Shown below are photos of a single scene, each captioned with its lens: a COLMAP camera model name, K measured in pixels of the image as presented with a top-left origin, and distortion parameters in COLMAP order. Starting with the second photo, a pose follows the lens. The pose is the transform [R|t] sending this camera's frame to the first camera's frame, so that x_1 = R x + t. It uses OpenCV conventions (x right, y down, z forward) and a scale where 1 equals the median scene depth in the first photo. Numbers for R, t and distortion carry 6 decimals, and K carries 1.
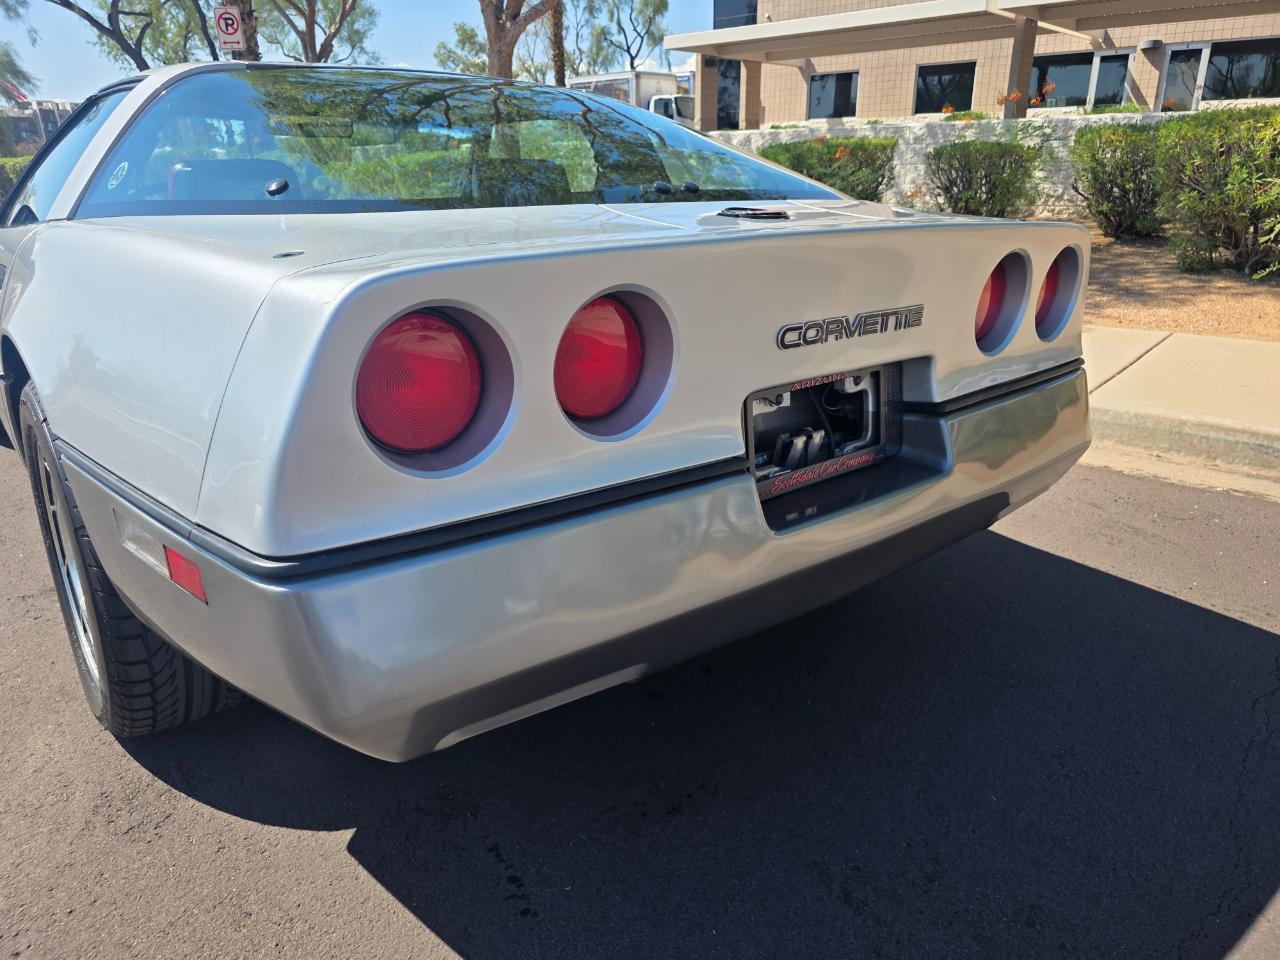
lens RADIAL K [[868.6, 0, 620.1], [0, 868.6, 495.0], [0, 0, 1]] dist [0.039428, -0.037144]
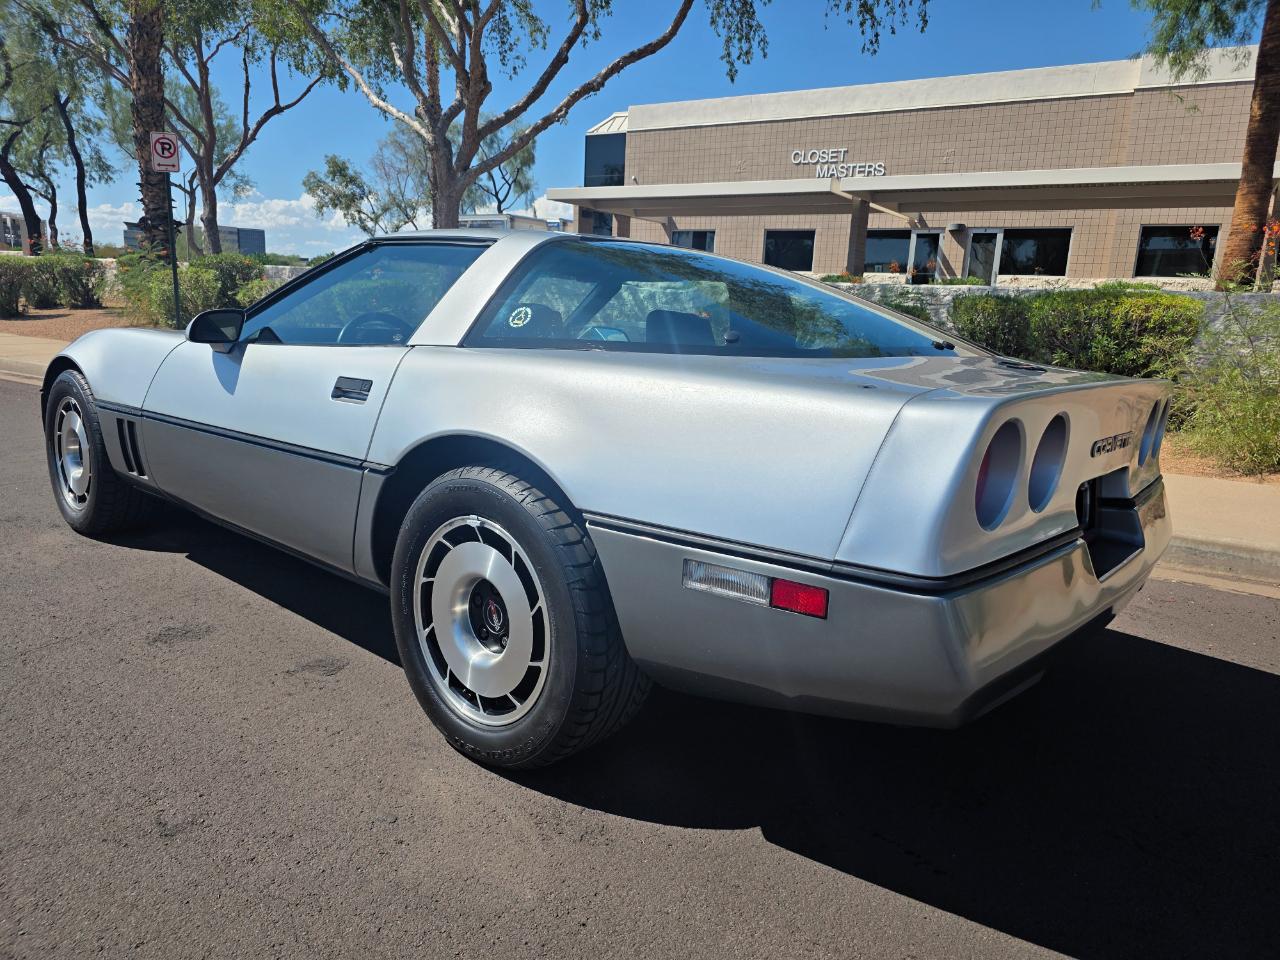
lens RADIAL K [[868.6, 0, 631.8], [0, 868.6, 476.7], [0, 0, 1]] dist [0.039428, -0.037144]
pose [[0.982533, 0.019754, 0.185038, -0.297759], [0.010234, 0.987109, -0.159720, 0.034566], [-0.185808, 0.158824, 0.969665, -0.106239]]
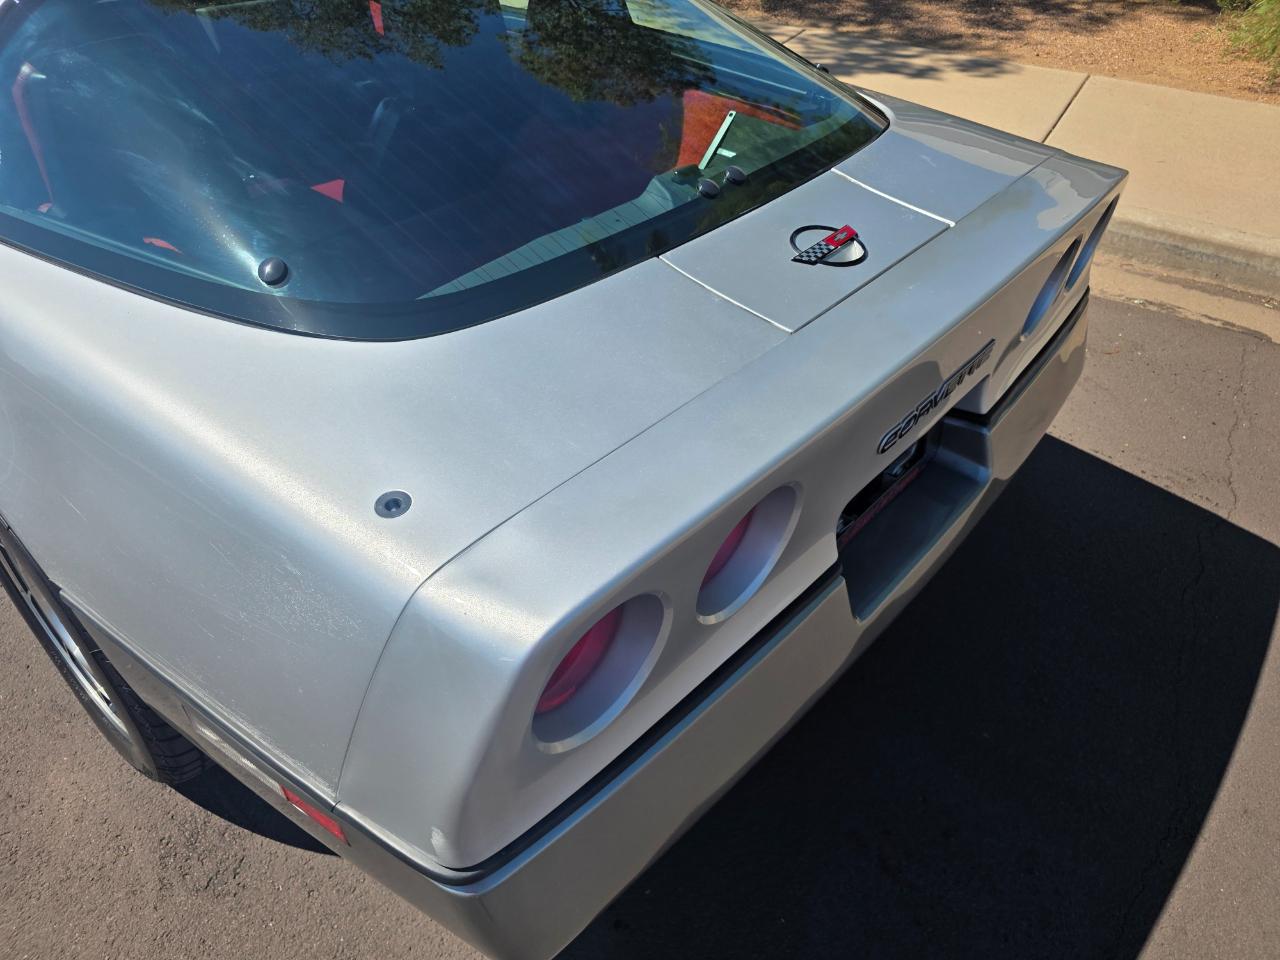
lens RADIAL K [[868.6, 0, 622.1], [0, 868.6, 497.4], [0, 0, 1]] dist [0.039428, -0.037144]
pose [[0.985779, -0.088700, 0.142732, -0.077912], [0.032791, 0.934555, 0.354304, -0.158610], [-0.164817, -0.344585, 0.924173, 0.052802]]
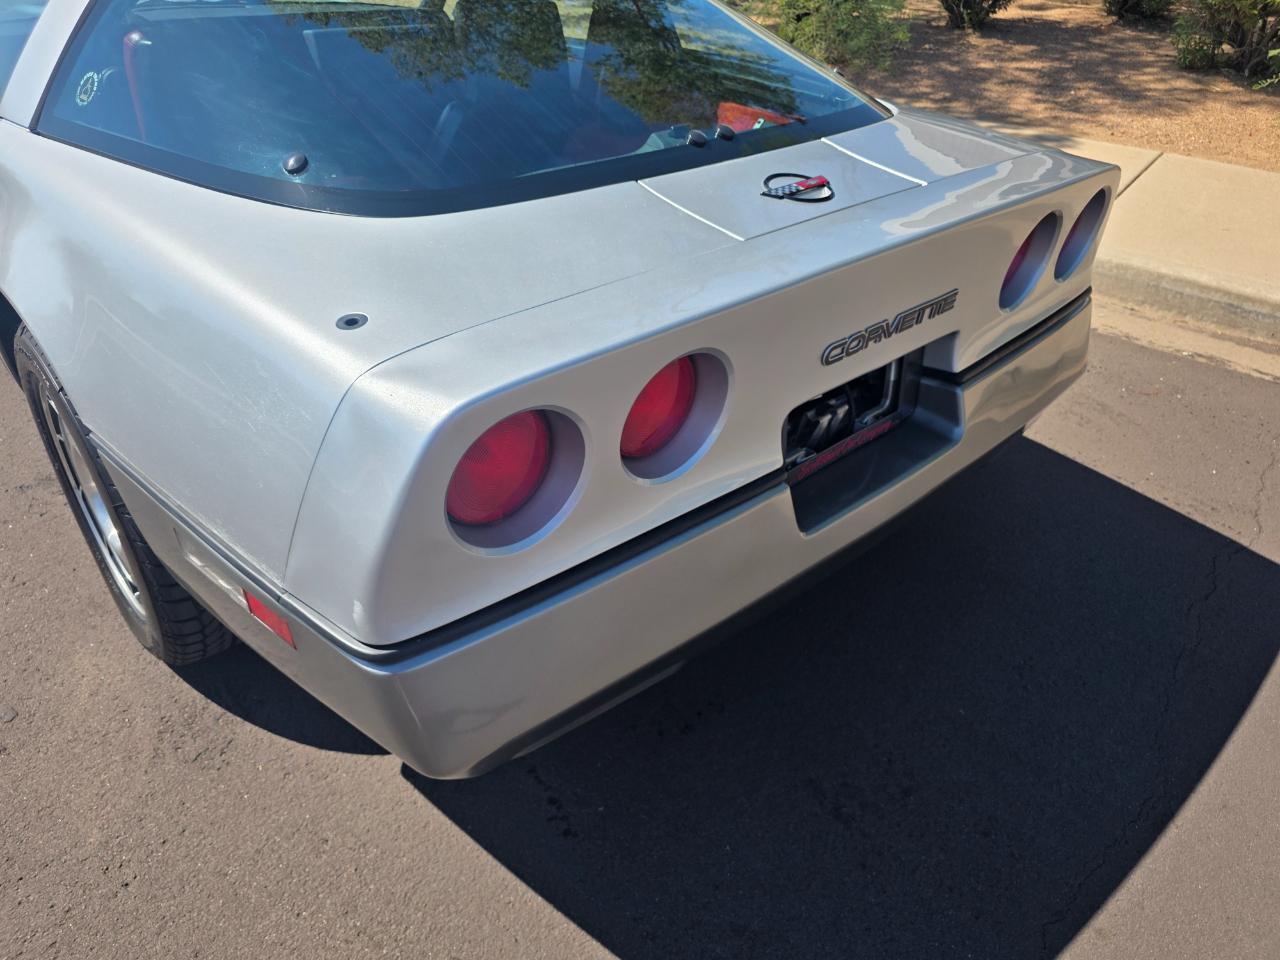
lens RADIAL K [[868.6, 0, 626.1], [0, 868.6, 498.2], [0, 0, 1]] dist [0.039428, -0.037144]
pose [[0.997974, -0.000091, 0.063631, -0.037550], [-0.017051, 0.963045, 0.268801, -0.097237], [-0.061304, -0.269342, 0.961092, -0.001701]]
